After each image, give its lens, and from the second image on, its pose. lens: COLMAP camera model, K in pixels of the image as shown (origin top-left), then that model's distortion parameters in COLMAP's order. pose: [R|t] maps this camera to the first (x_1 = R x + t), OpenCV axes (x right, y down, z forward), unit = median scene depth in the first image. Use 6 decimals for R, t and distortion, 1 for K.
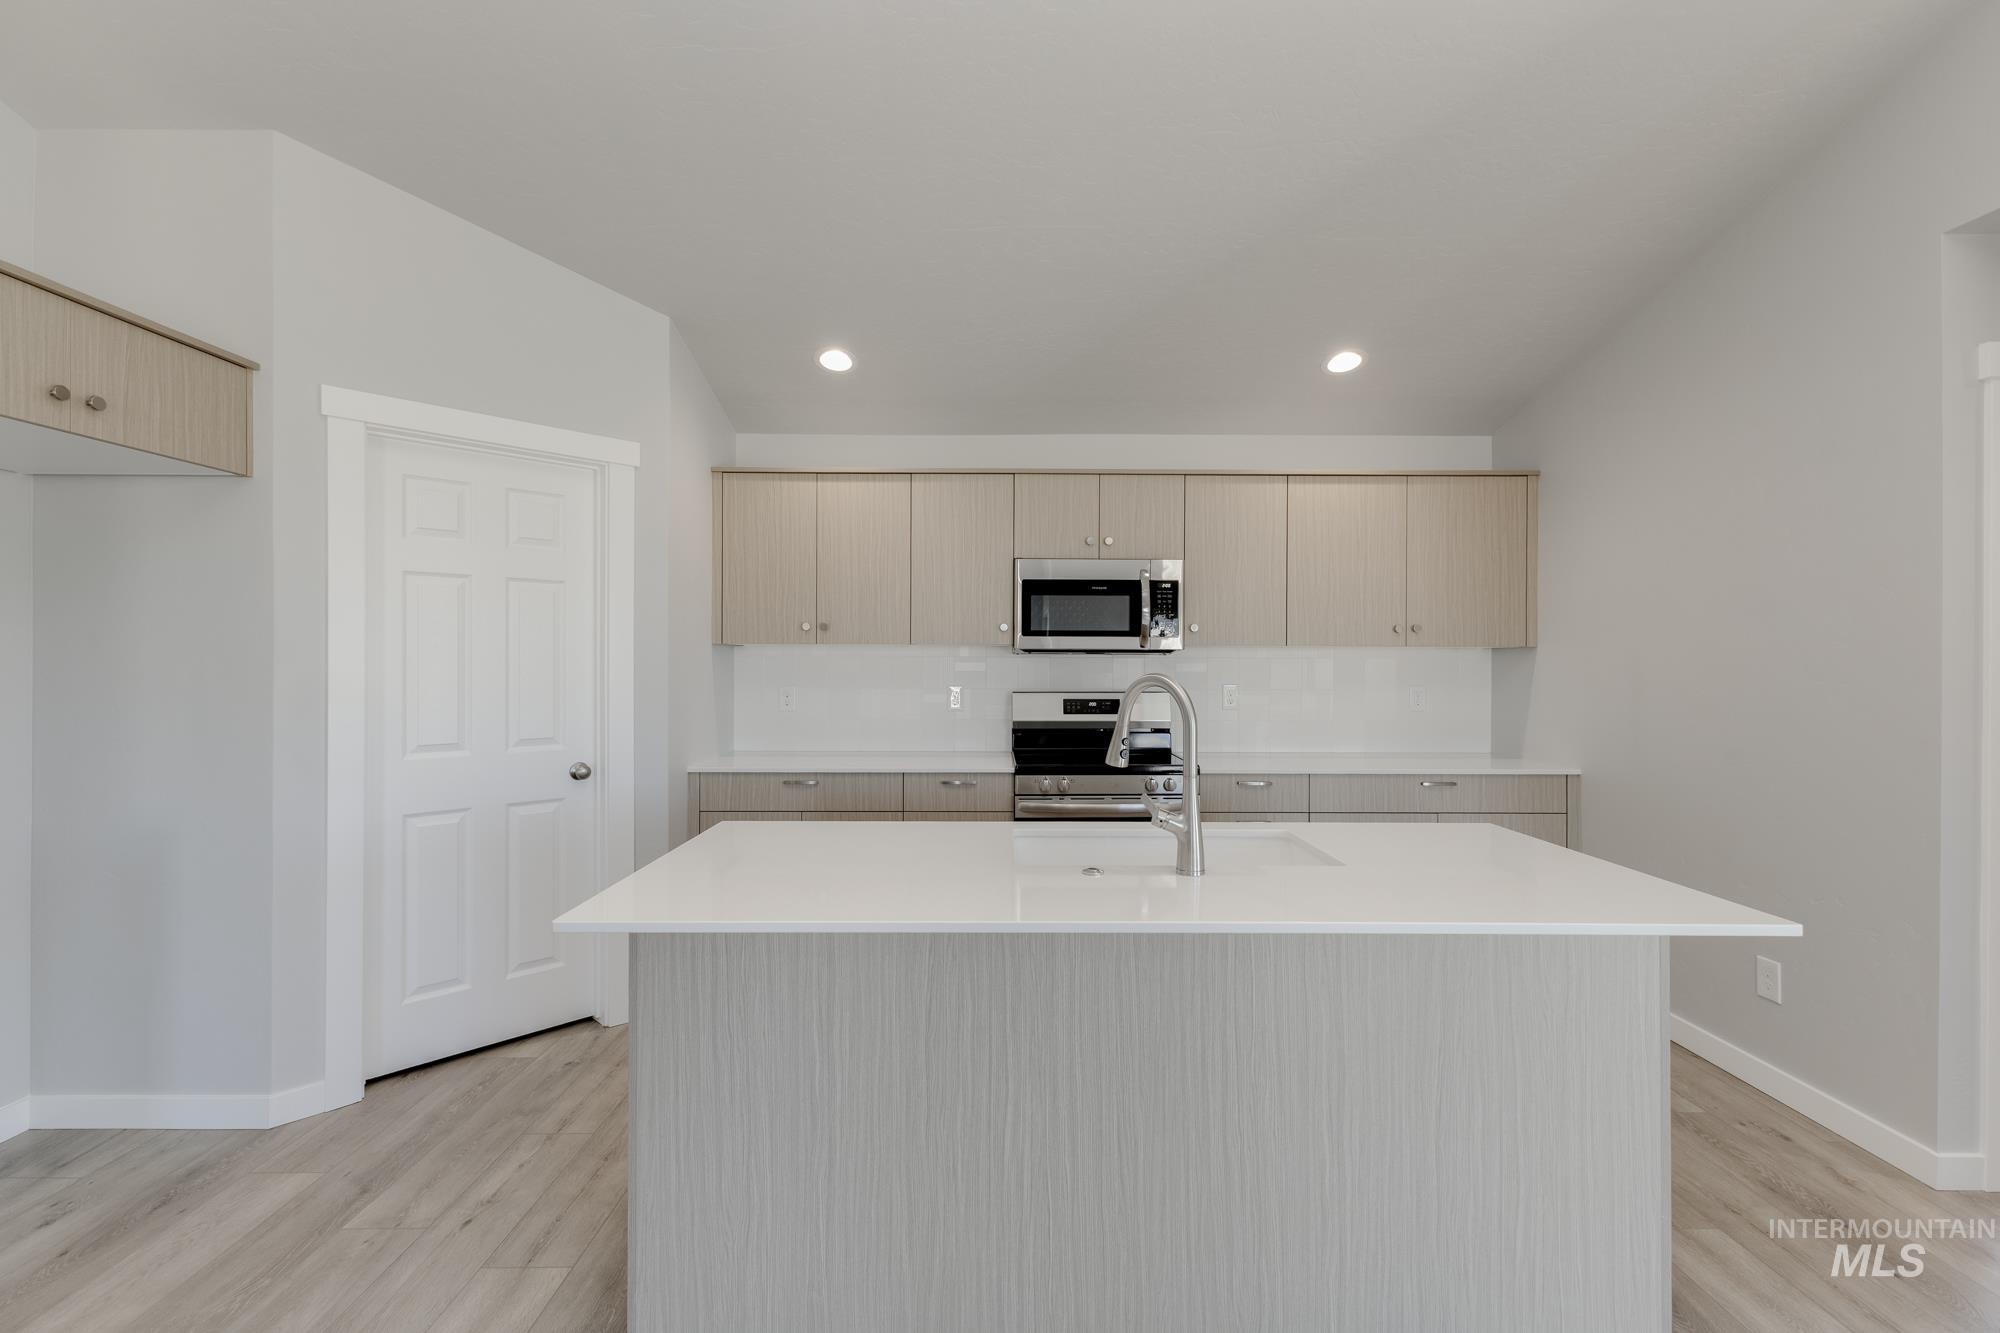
lens RADIAL K [[876.3, 0, 1007.5], [0, 876.3, 665.1], [0, 0, 1]] dist [0.007968, -0.000097]
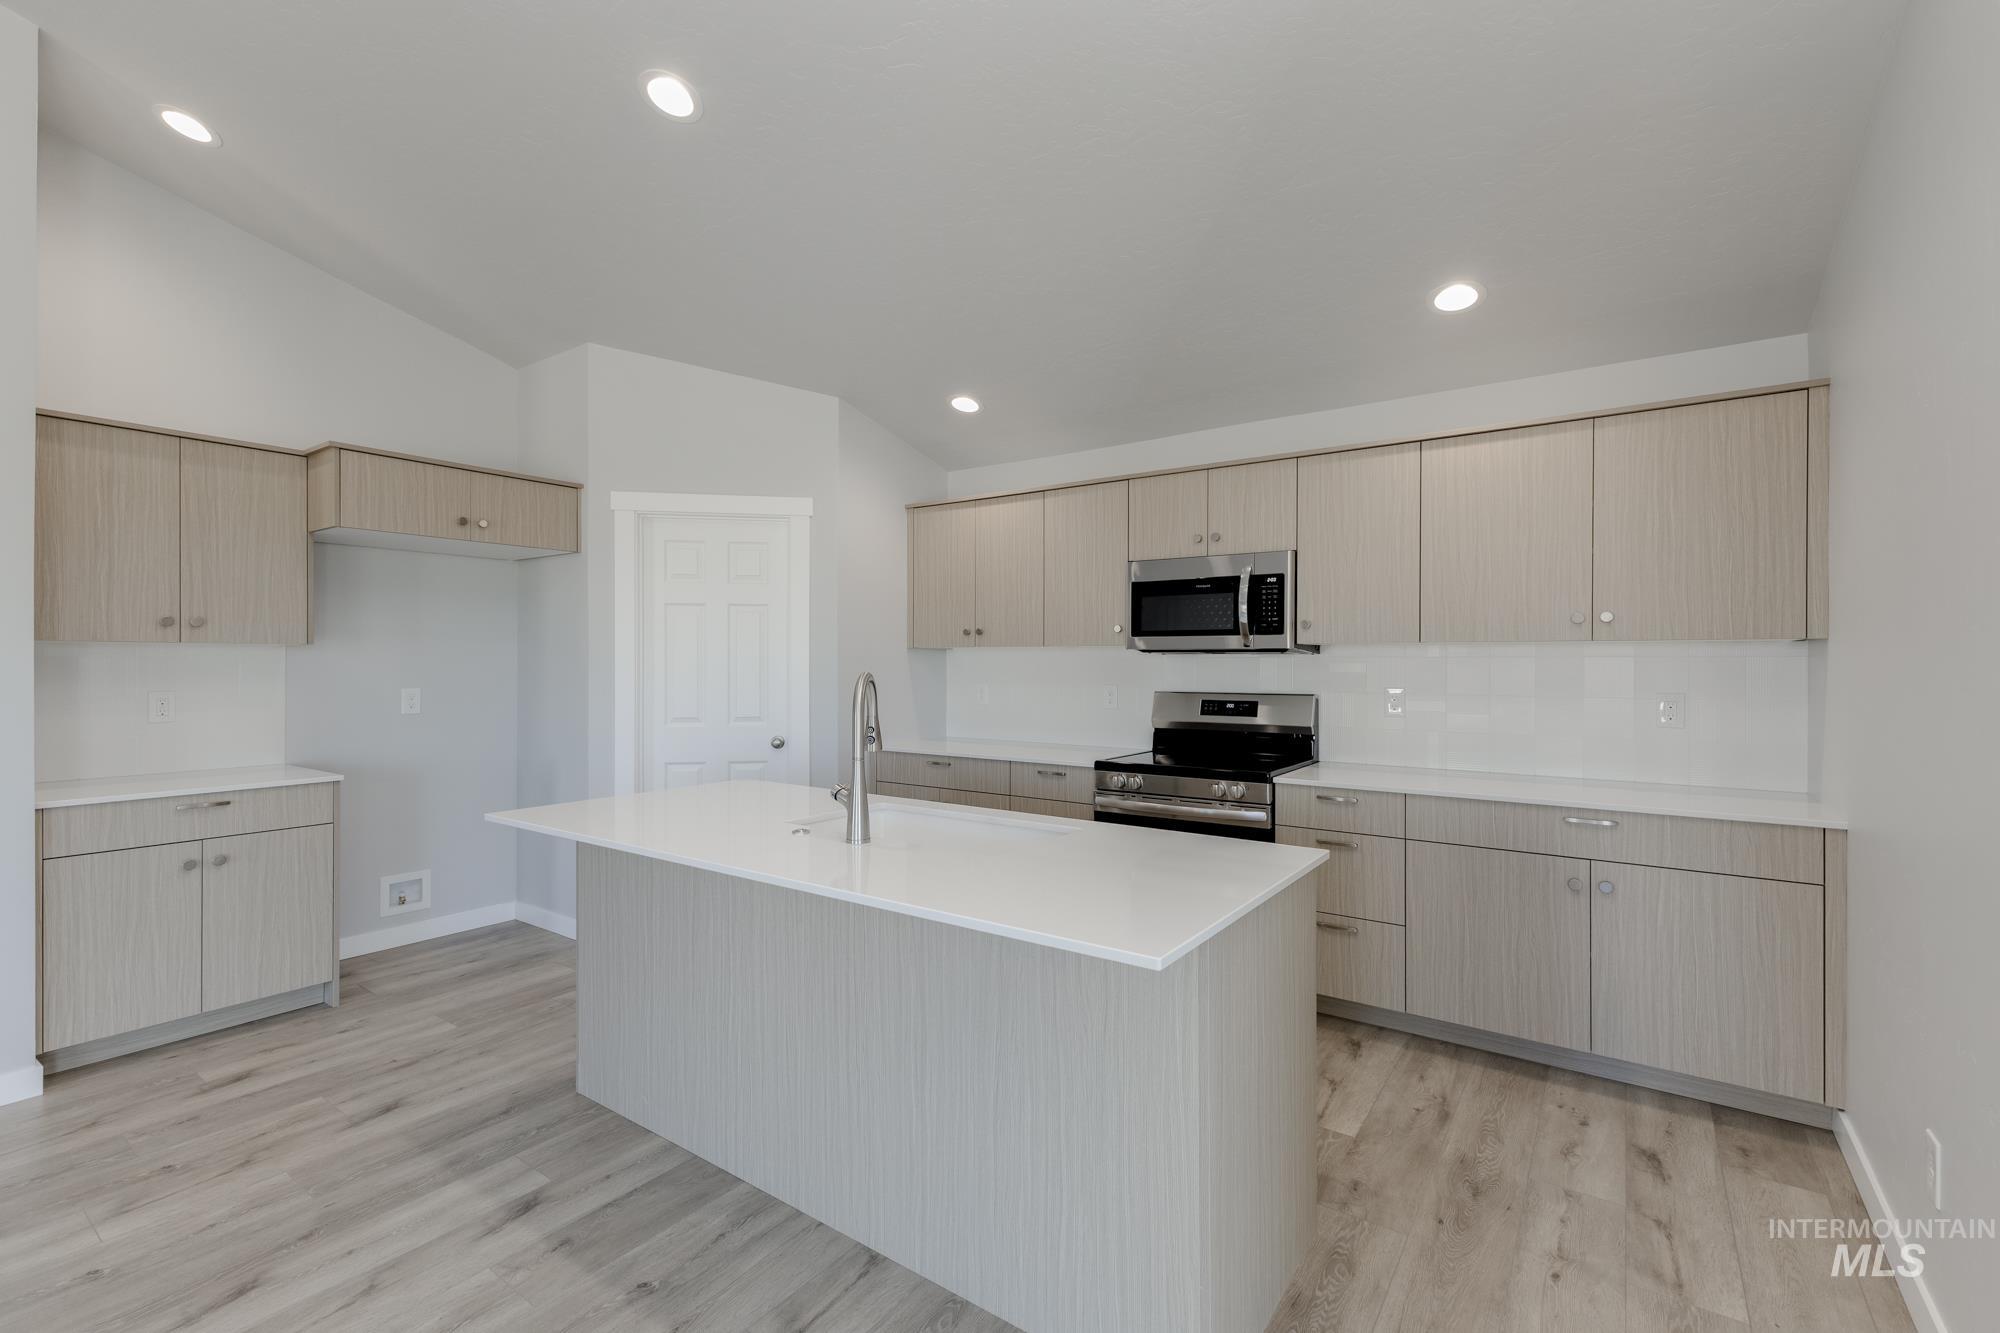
lens RADIAL K [[877.0, 0, 991.8], [0, 877.0, 659.3], [0, 0, 1]] dist [-0.000200, -0.000369]
pose [[0.808476, -0.003757, -0.588517, 0.484647], [-0.000837, 0.999971, -0.007534, 0.001208], [0.588529, 0.006584, 0.808450, 0.072783]]
